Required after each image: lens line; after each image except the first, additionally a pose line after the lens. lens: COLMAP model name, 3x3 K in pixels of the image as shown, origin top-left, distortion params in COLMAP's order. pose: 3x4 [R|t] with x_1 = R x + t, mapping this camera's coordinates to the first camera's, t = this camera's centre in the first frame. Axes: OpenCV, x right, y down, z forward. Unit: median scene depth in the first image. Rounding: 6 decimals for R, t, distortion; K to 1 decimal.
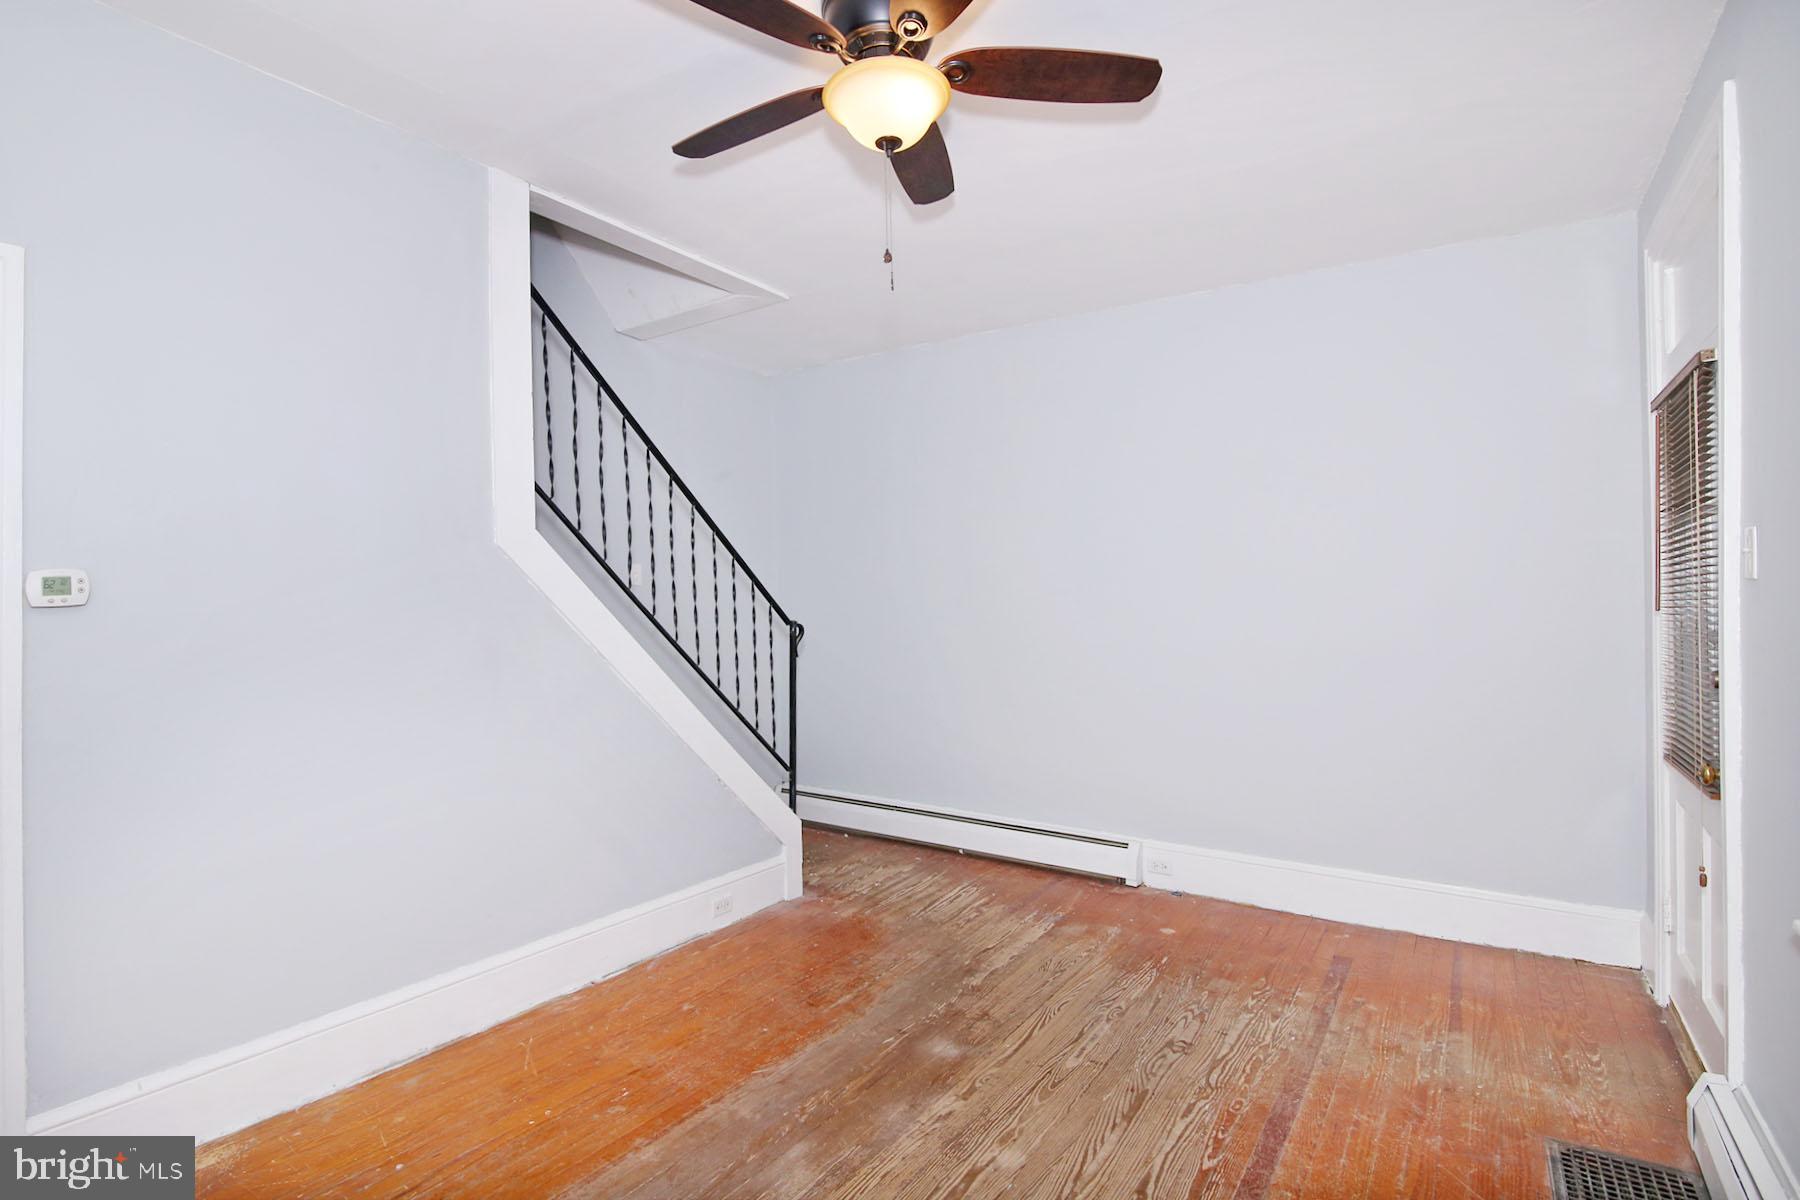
lens RADIAL K [[873.4, 0, 910.4], [0, 873.4, 587.8], [0, 0, 1]] dist [-0.019383, -0.000078]
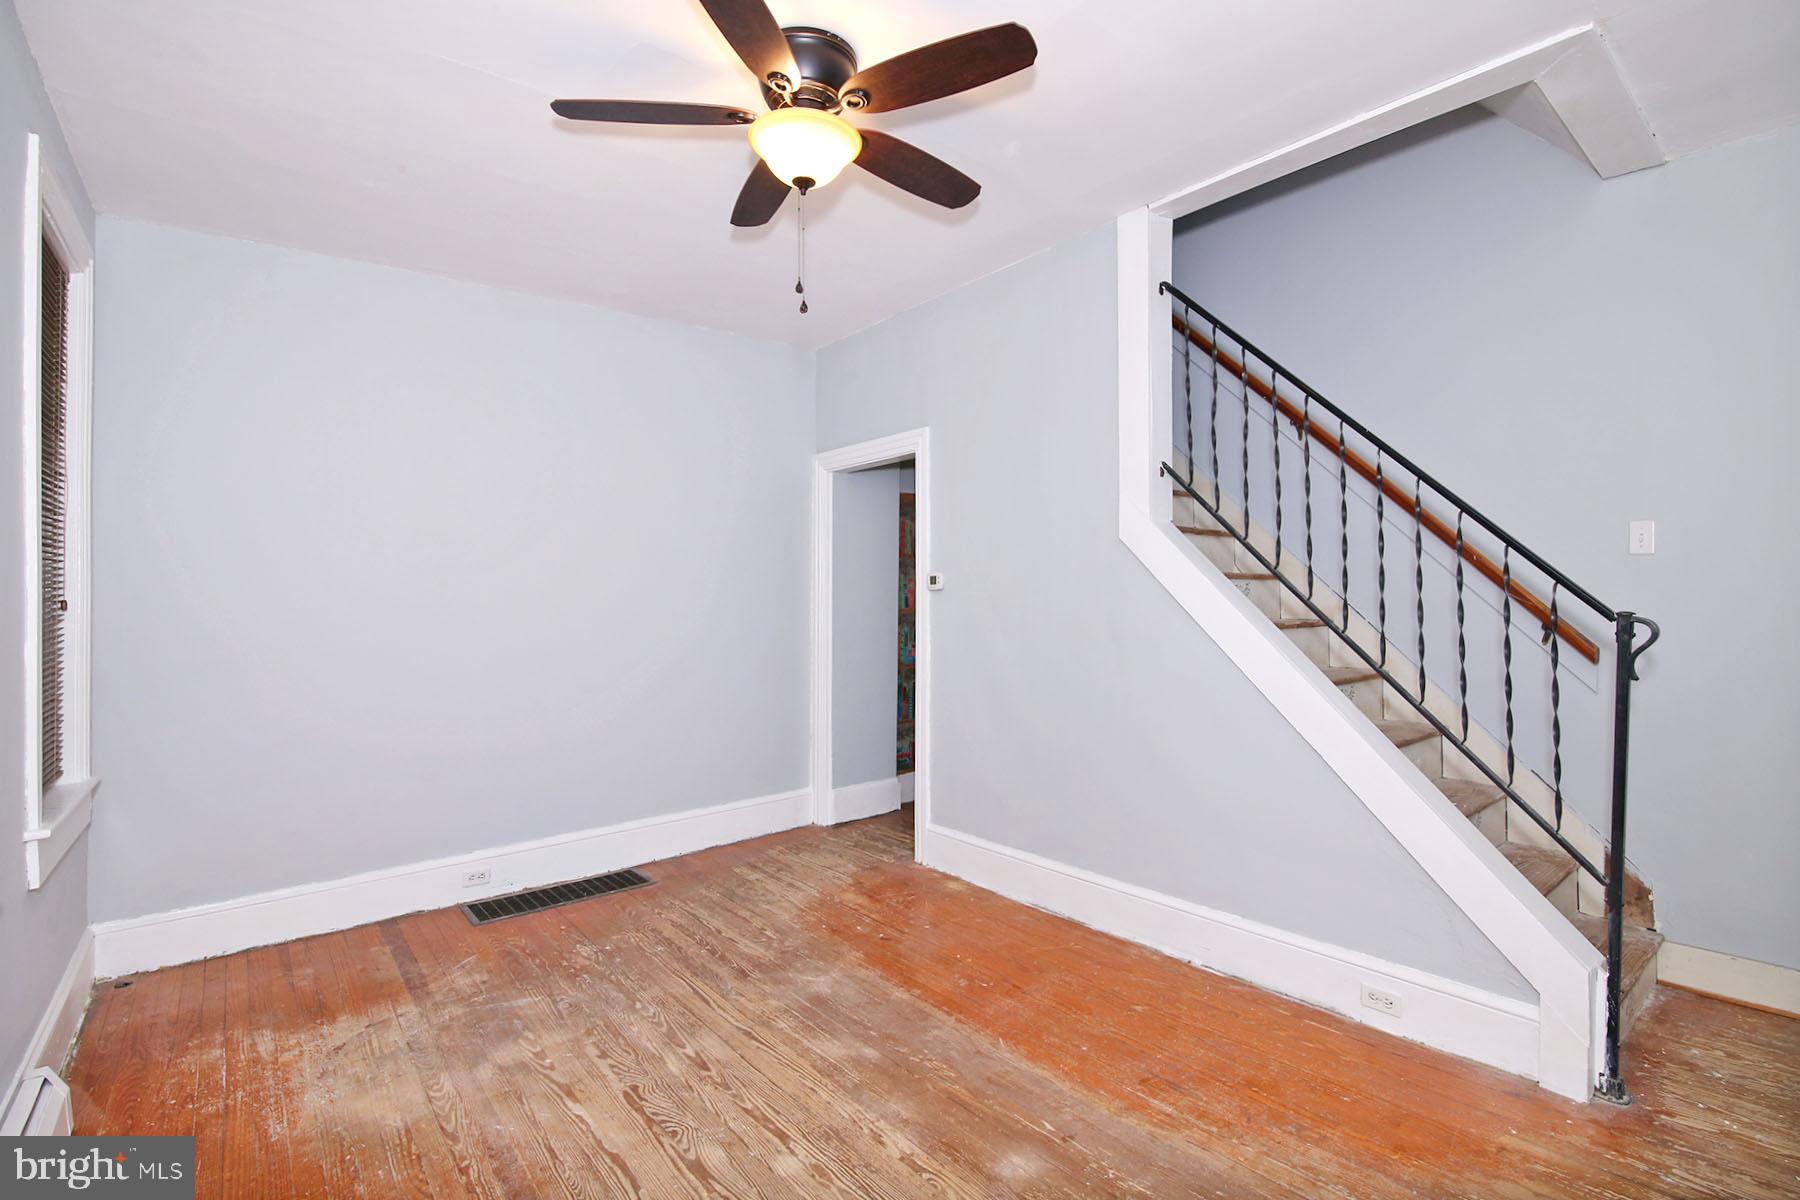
lens RADIAL K [[841.5, 0, 901.8], [0, 841.5, 568.4], [0, 0, 1]] dist [-0.001499, -0.000862]
pose [[-0.290375, -0.020330, -0.956697, 0.871926], [0.044408, 0.998411, -0.034696, 0.012388], [0.955882, -0.052560, -0.289011, 1.237856]]
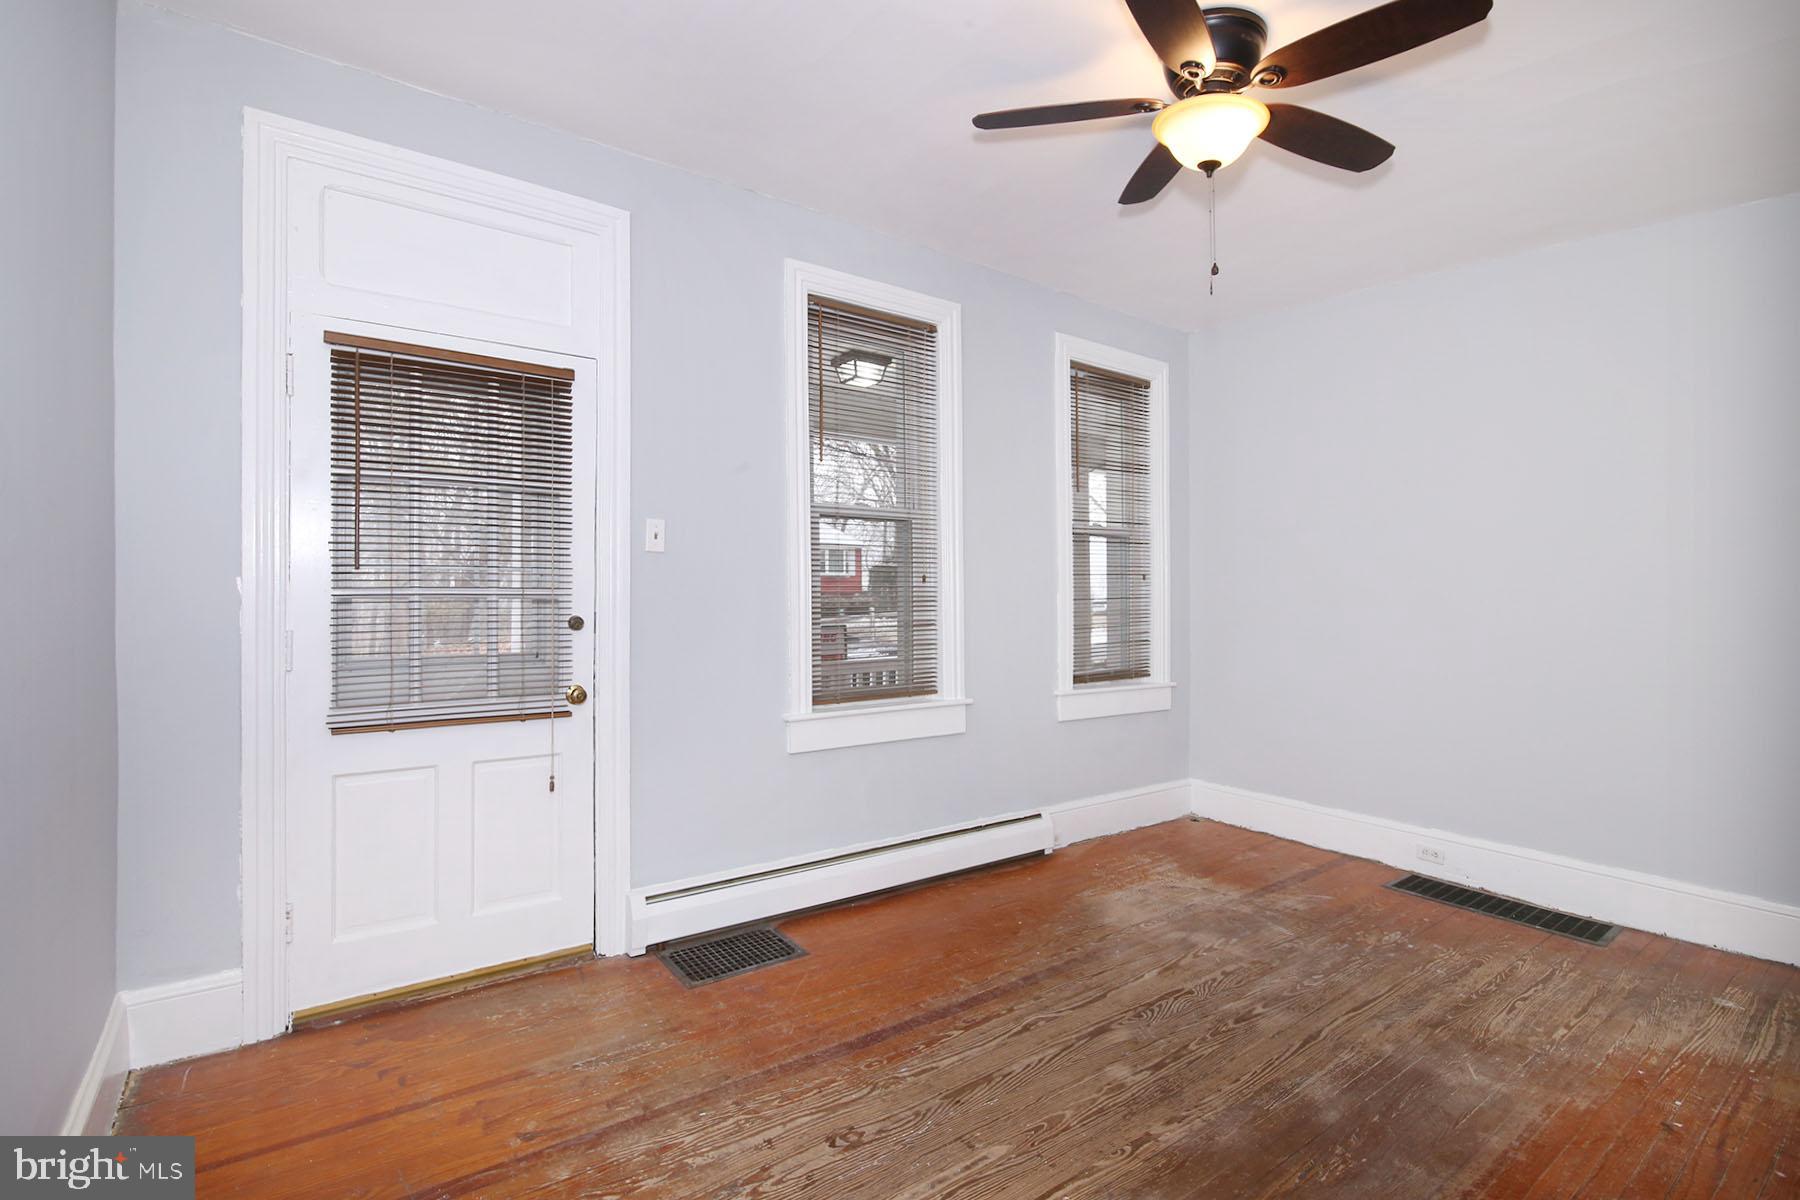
lens RADIAL K [[873.4, 0, 910.4], [0, 873.4, 587.8], [0, 0, 1]] dist [-0.019383, -0.000078]
pose [[-0.945516, -0.013803, 0.325282, 0.012353], [-0.023482, 0.999390, -0.025848, 0.060252], [-0.324727, -0.032078, -0.945264, 1.862209]]
